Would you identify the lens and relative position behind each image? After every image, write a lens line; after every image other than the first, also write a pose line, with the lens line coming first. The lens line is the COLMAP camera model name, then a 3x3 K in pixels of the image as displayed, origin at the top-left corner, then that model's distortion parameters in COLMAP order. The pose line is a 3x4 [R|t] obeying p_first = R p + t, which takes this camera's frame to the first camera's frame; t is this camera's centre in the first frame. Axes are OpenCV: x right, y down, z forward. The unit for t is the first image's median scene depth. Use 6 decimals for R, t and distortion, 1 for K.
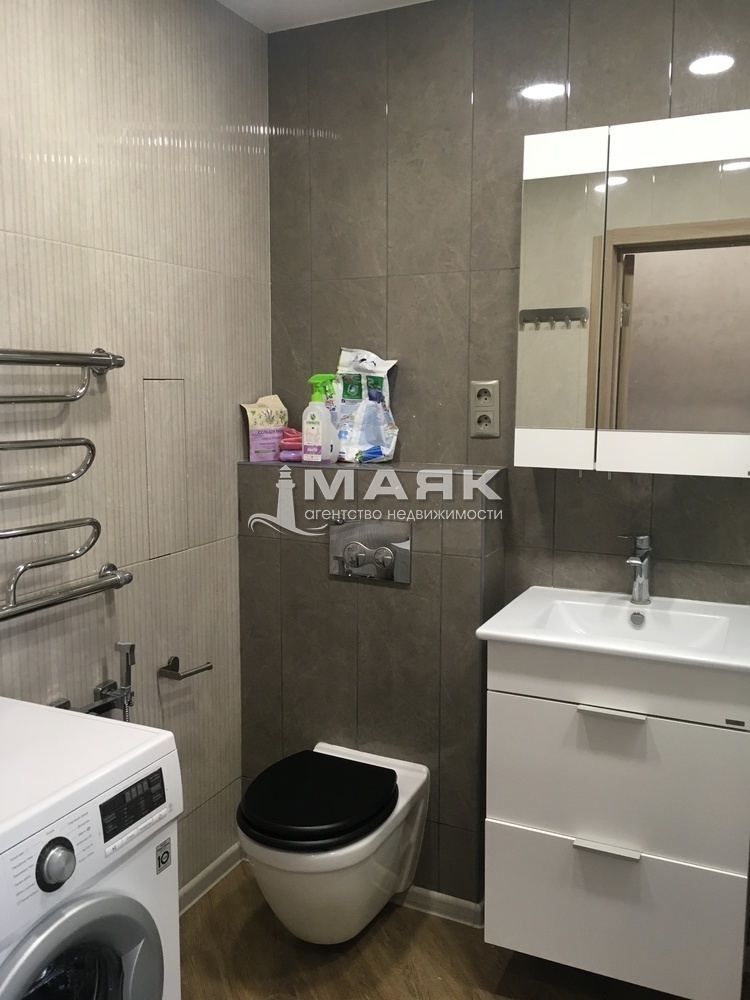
lens RADIAL K [[853.4, 0, 373.1], [0, 853.4, 498.4], [0, 0, 1]] dist [0.077818, -0.121344]
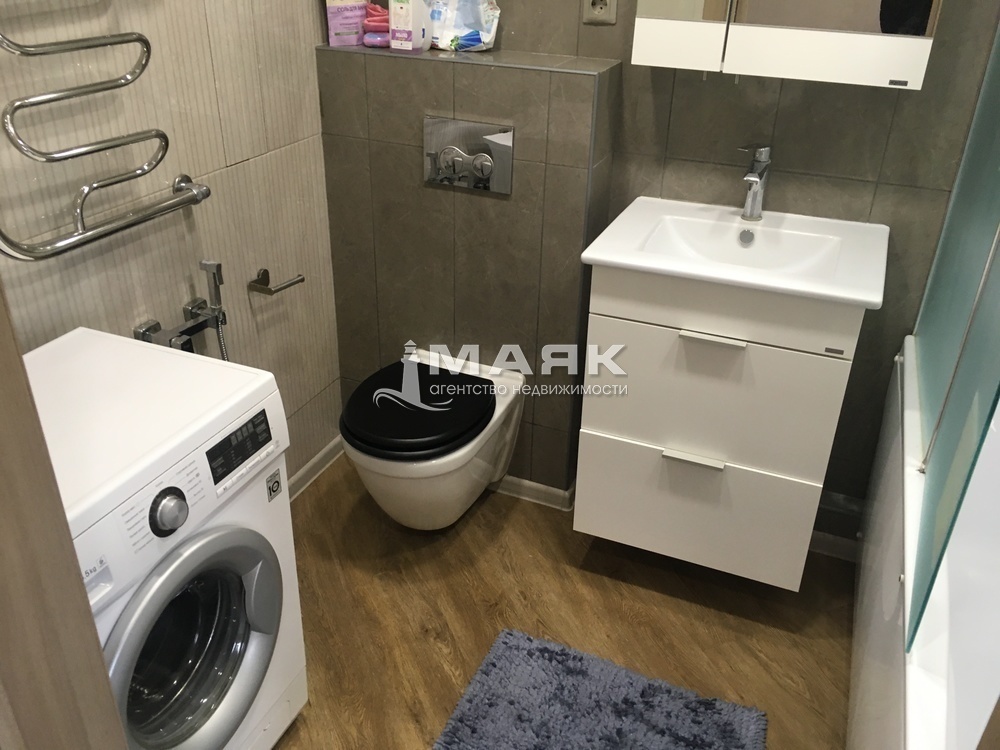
lens RADIAL K [[853.4, 0, 497.8], [0, 853.4, 377.1], [0, 0, 1]] dist [0.077818, -0.121344]
pose [[0.998905, -0.001676, 0.046758, -0.016759], [-0.015273, 0.932932, 0.359729, -0.055659], [-0.044225, -0.360049, 0.931884, 0.057351]]
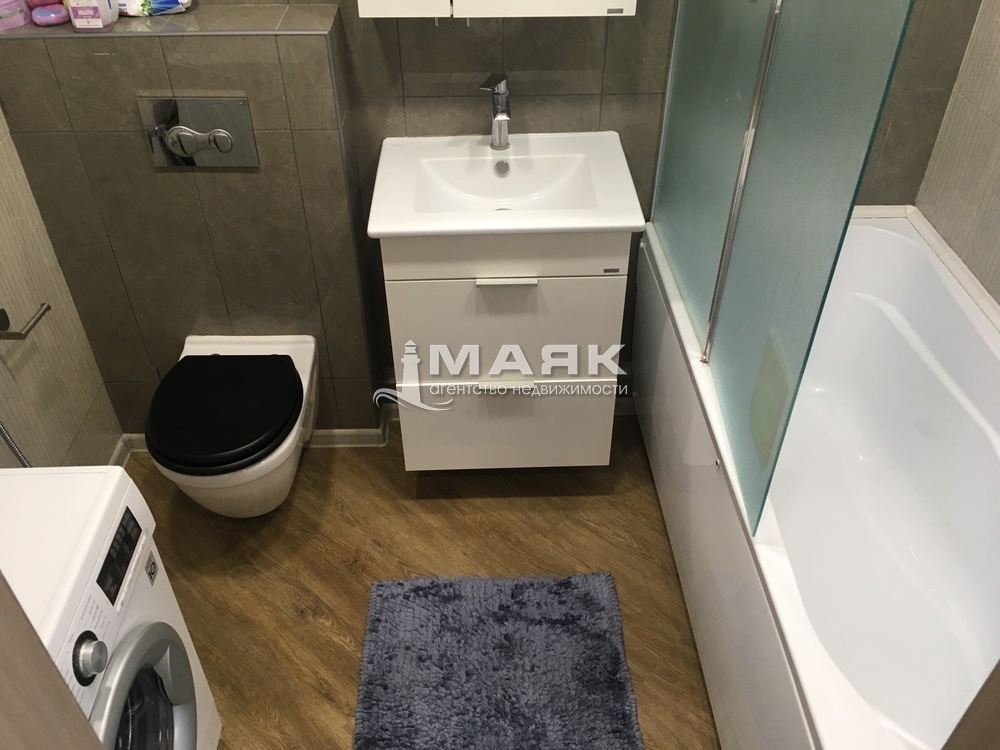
lens RADIAL K [[853.4, 0, 497.8], [0, 853.4, 377.1], [0, 0, 1]] dist [0.077818, -0.121344]
pose [[0.890209, -0.292435, 0.349299, -0.121408], [0.064662, 0.840109, 0.538549, -0.195785], [-0.450940, -0.456835, 0.766782, 0.116097]]
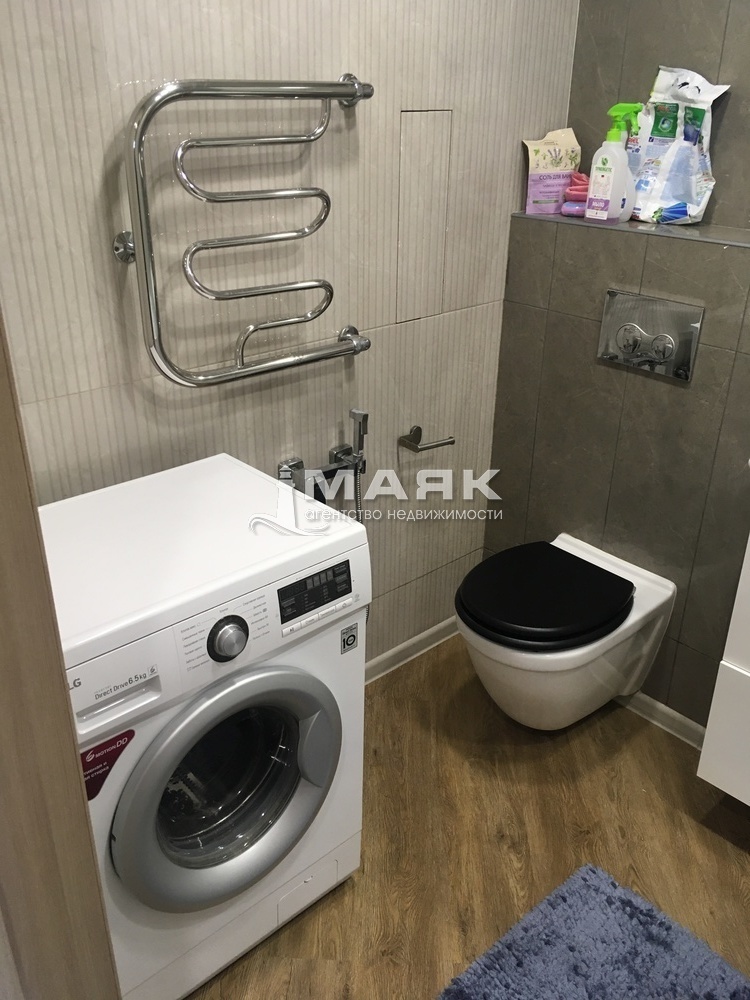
lens RADIAL K [[853.4, 0, 373.1], [0, 853.4, 498.4], [0, 0, 1]] dist [0.077818, -0.121344]
pose [[0.924100, 0.174184, -0.340145, 0.068513], [-0.061161, 0.946020, 0.318285, -0.045143], [0.377224, -0.273324, 0.884871, 0.117228]]
